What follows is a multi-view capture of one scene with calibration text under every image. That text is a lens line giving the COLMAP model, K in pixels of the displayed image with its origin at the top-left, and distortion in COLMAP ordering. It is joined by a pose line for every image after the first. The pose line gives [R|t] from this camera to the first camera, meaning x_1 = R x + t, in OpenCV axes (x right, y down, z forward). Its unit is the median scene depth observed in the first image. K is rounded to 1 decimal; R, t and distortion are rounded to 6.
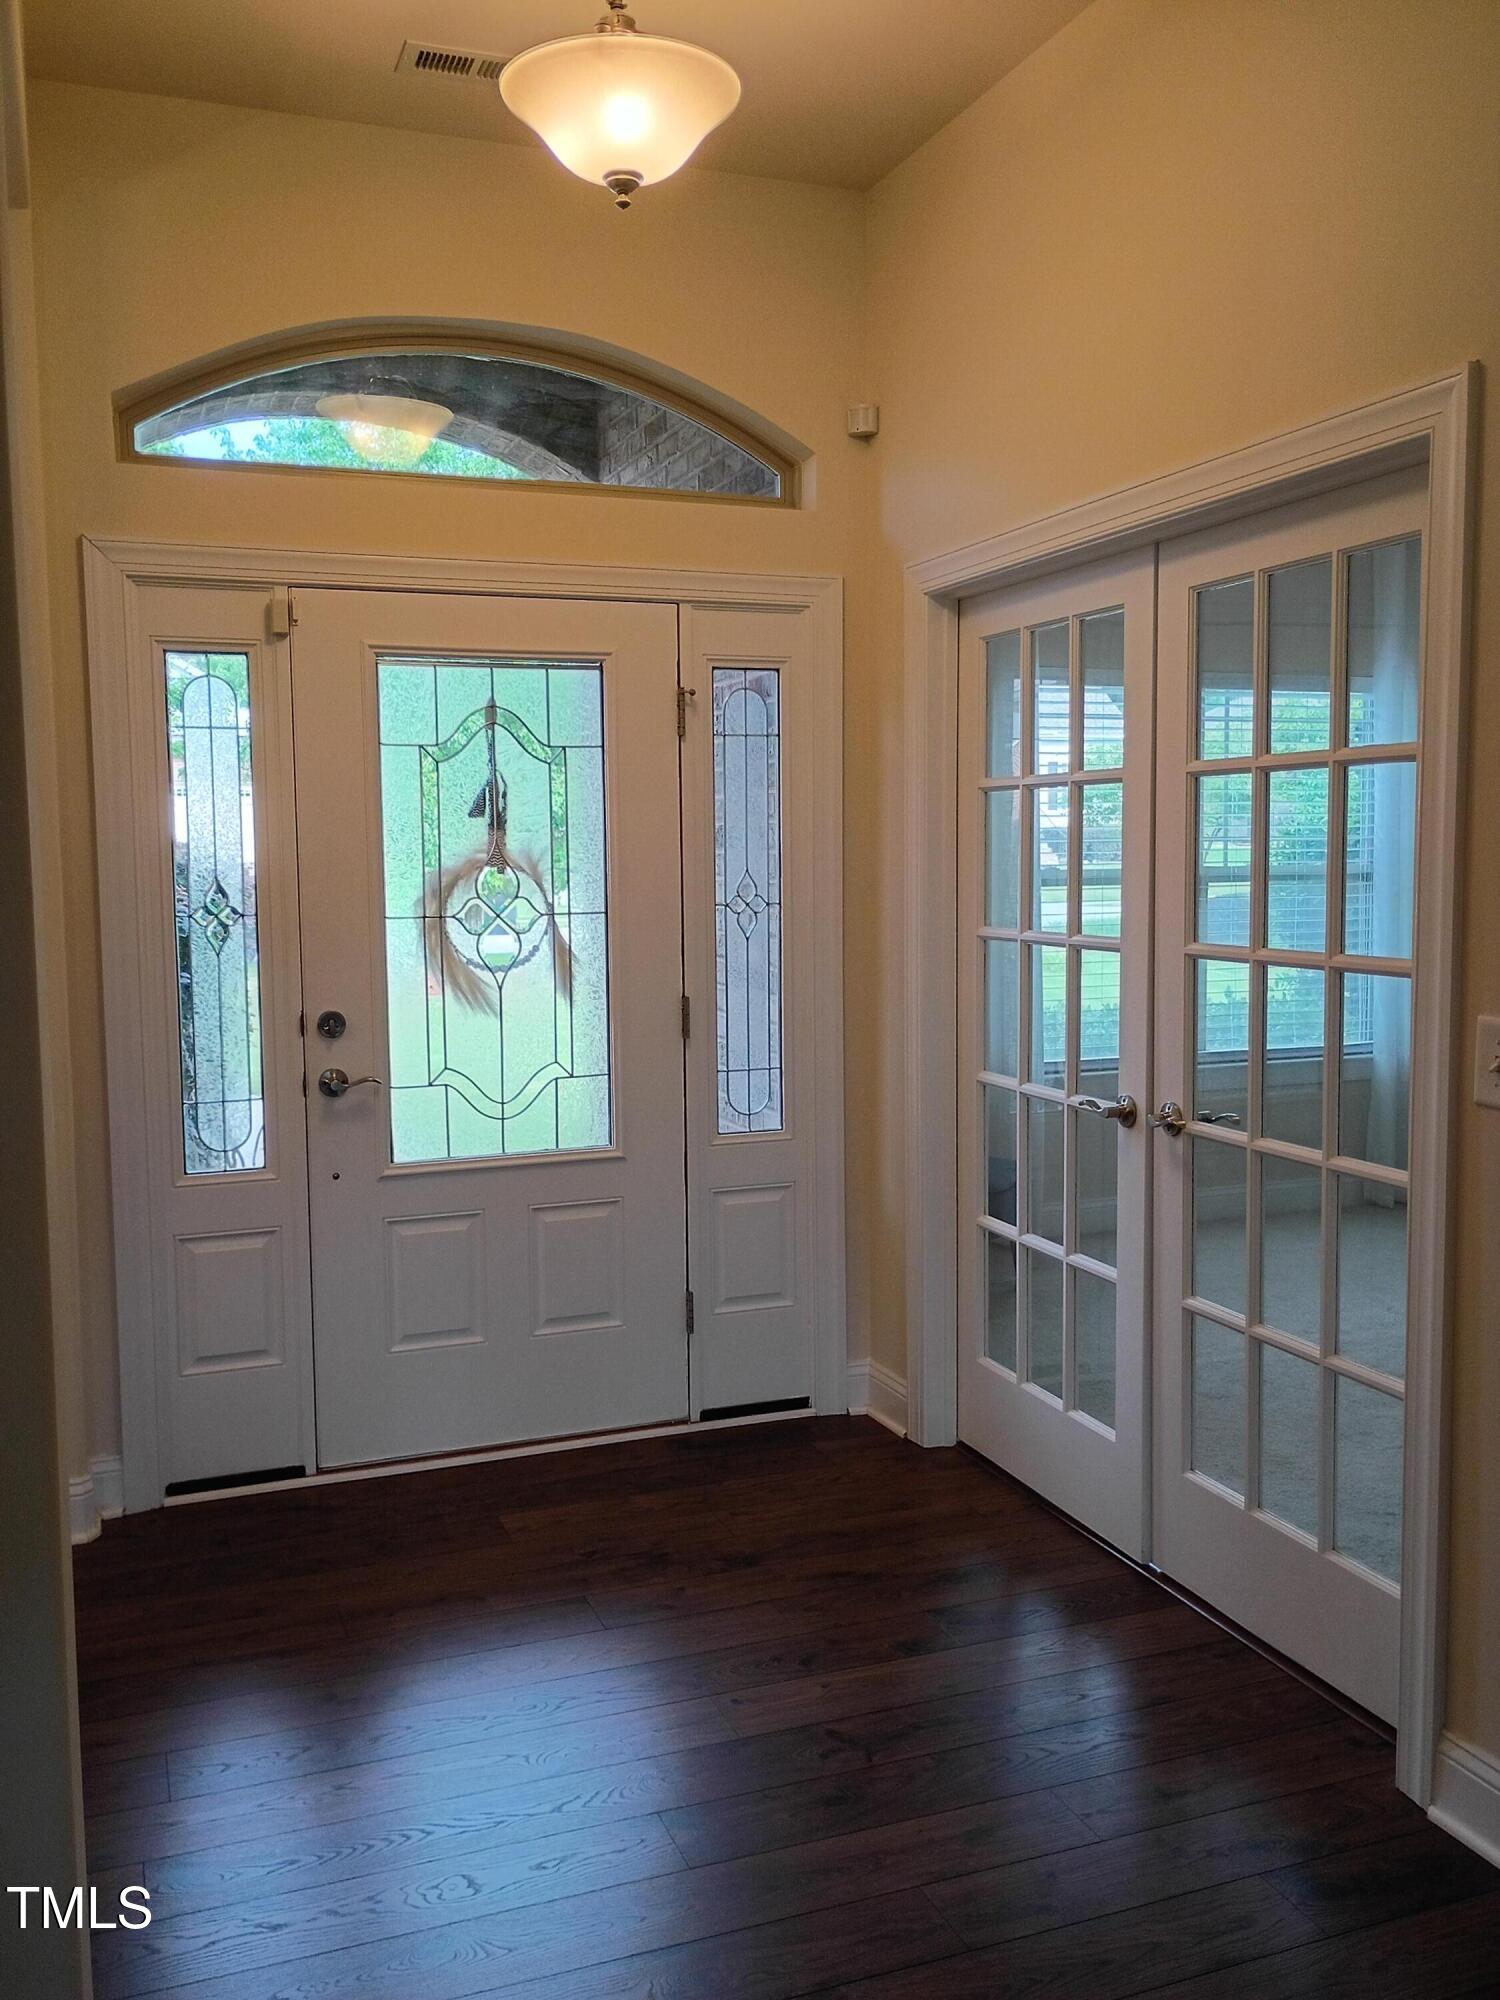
lens RADIAL K [[1731.6, 0, 743.1], [0, 1731.6, 995.2], [0, 0, 1]] dist [0.007973, 0.003109]
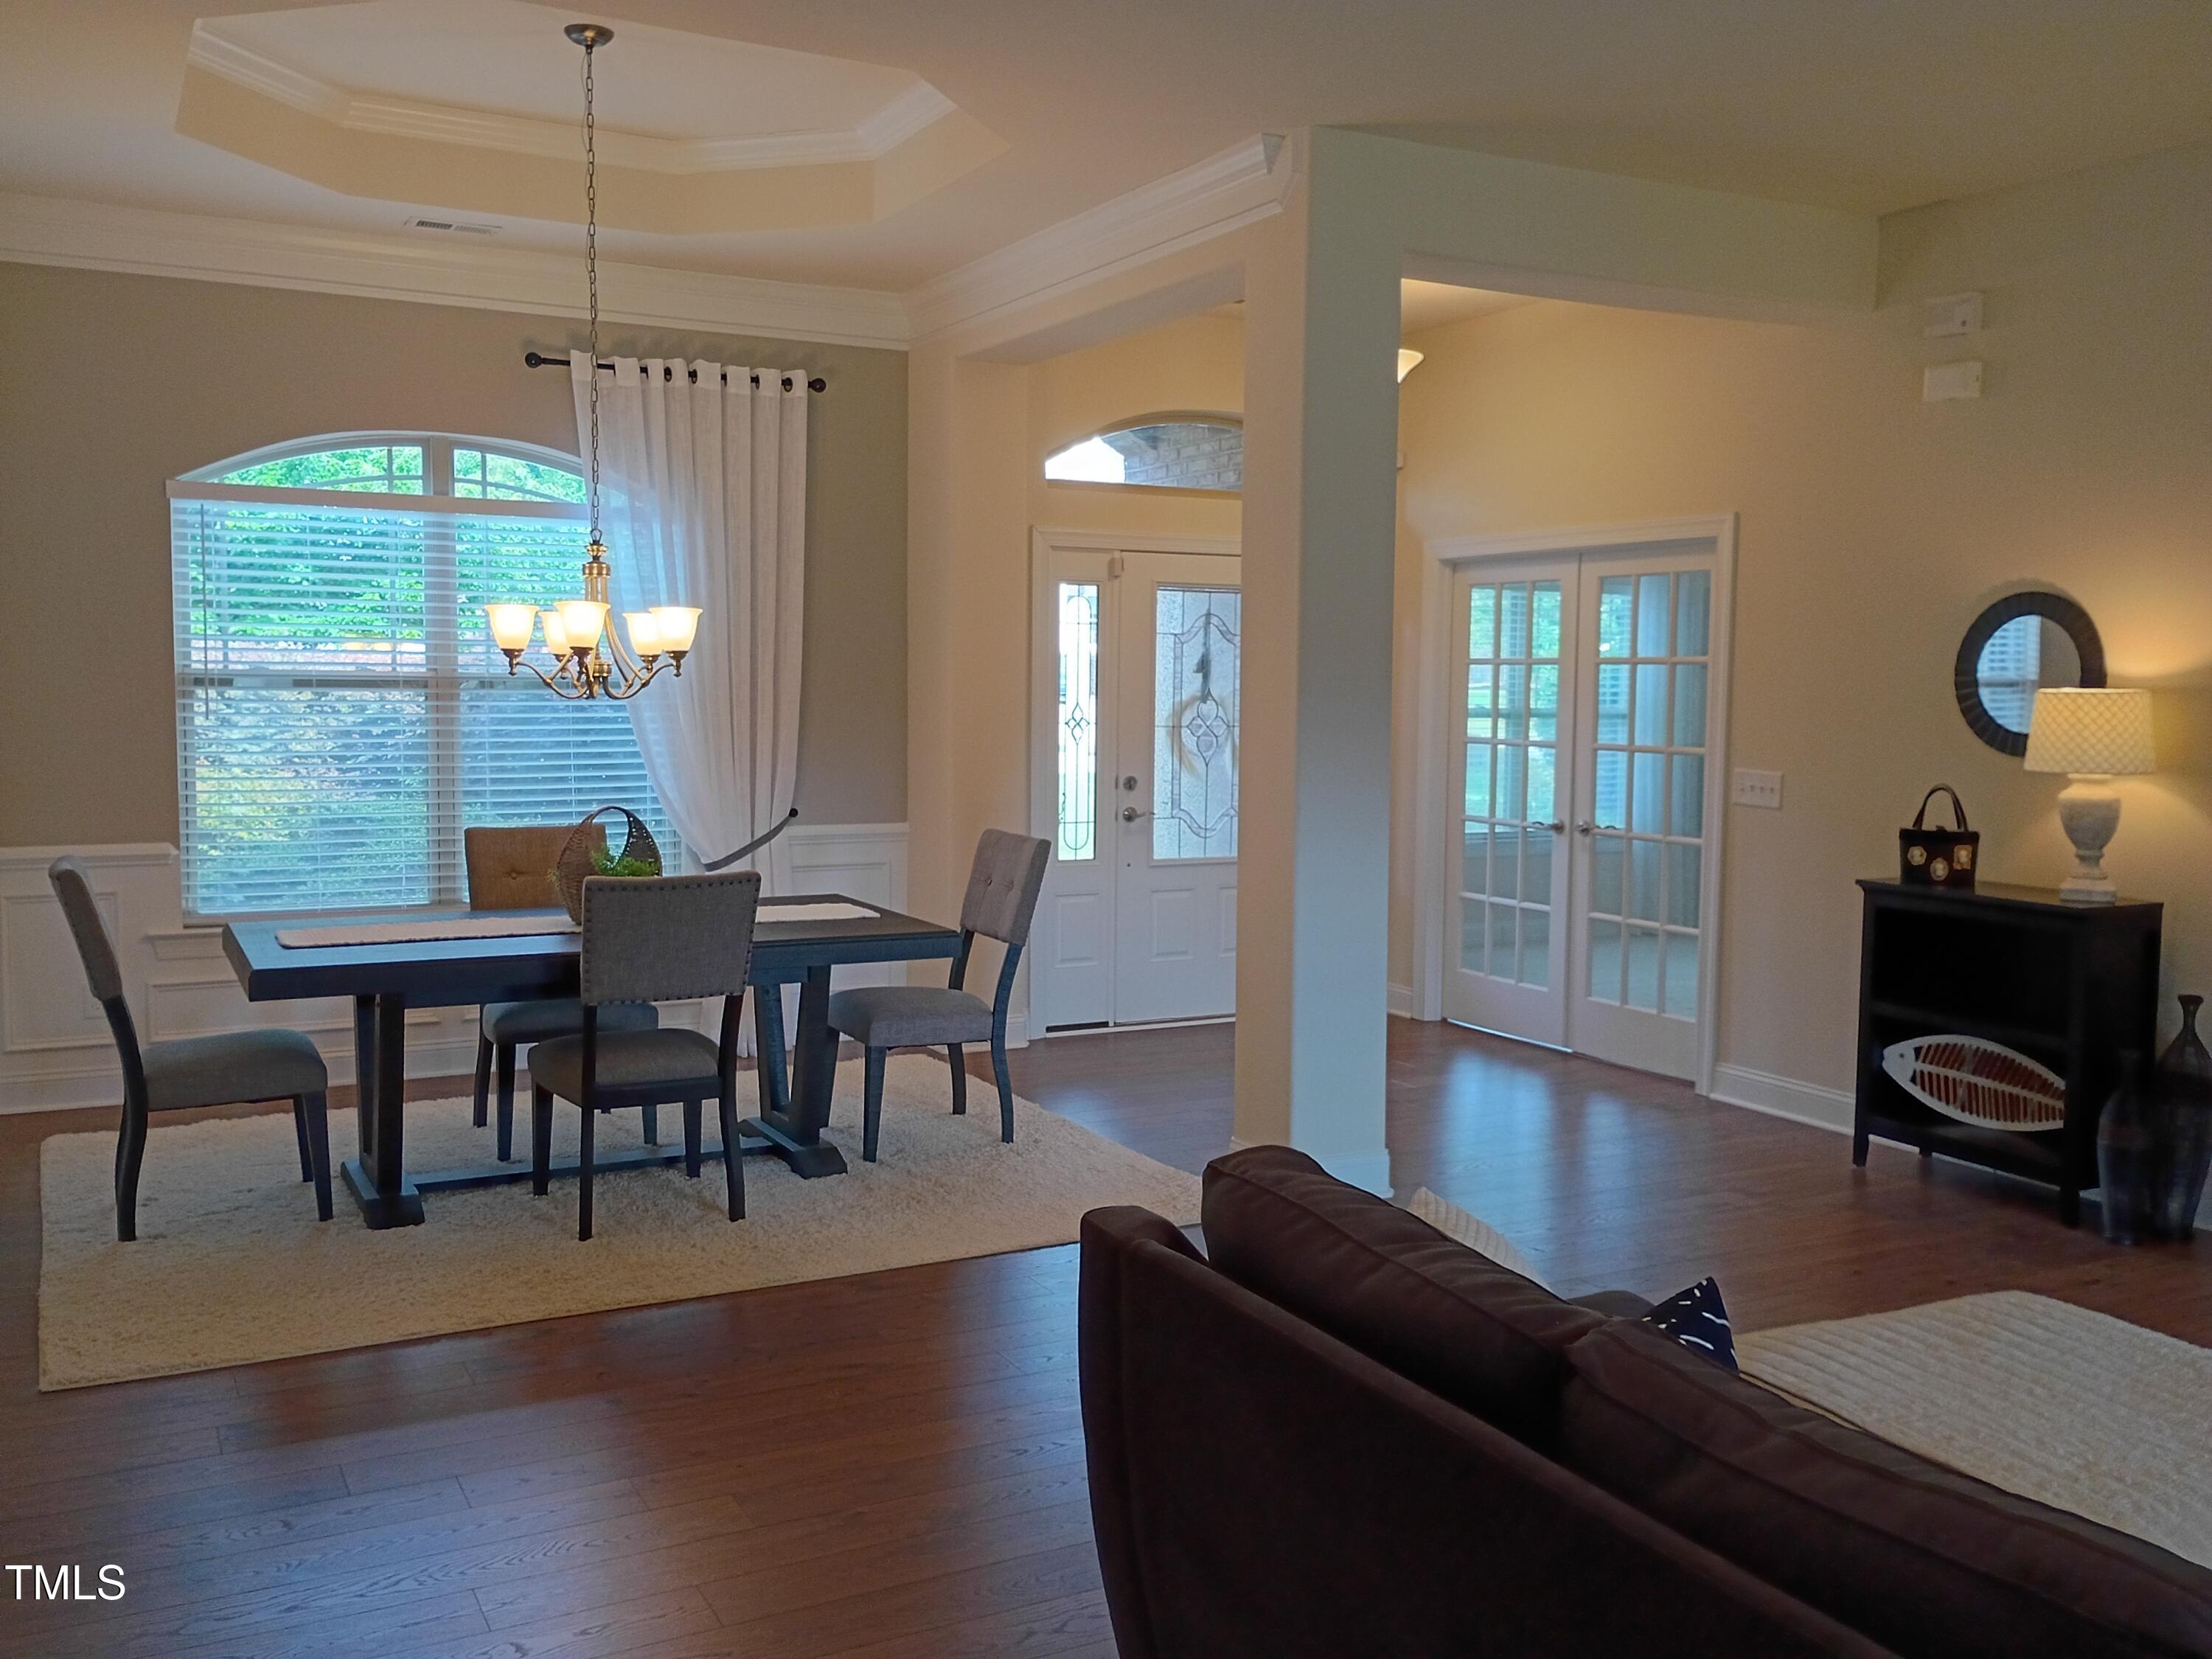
lens RADIAL K [[1915.1, 0, 1064.2], [0, 1915.1, 816.3], [0, 0, 1]] dist [0.007973, 0.003109]
pose [[0.994043, 0.012301, 0.108288, -0.530783], [-0.011227, 0.999882, -0.010526, 0.075352], [-0.108405, 0.009248, 0.994064, -1.042893]]
